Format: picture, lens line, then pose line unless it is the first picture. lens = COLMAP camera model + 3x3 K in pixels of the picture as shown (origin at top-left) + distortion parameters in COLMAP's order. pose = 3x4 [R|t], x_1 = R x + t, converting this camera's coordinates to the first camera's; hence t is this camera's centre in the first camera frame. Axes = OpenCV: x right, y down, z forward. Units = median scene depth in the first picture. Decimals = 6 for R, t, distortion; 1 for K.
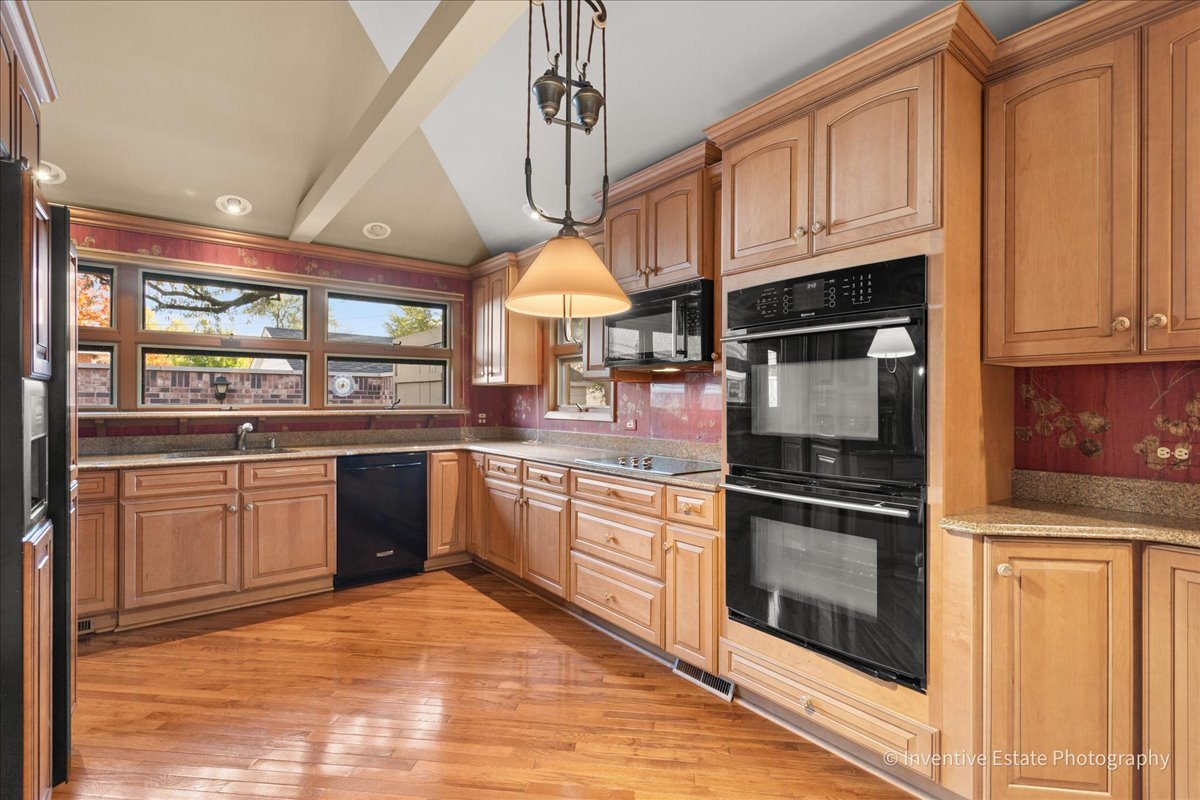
lens RADIAL K [[563.2, 0, 597.9], [0, 563.2, 400.5], [0, 0, 1]] dist [0.003888, 0.000002]
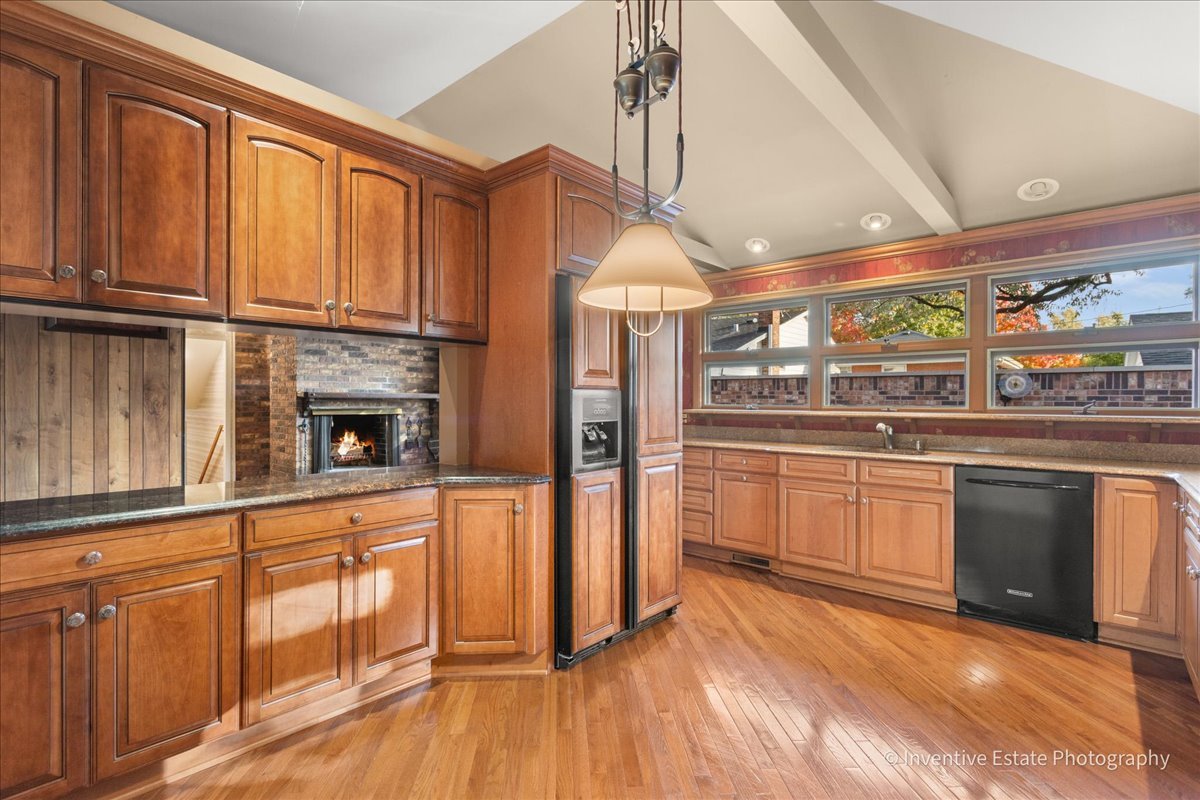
lens RADIAL K [[563.2, 0, 602.0], [0, 563.2, 400.8], [0, 0, 1]] dist [0.003888, 0.000002]
pose [[0.194778, -0.002187, -0.980845, 0.321591], [-0.002513, 0.999993, -0.002728, 0.002027], [0.980844, 0.002996, 0.194771, 0.282298]]
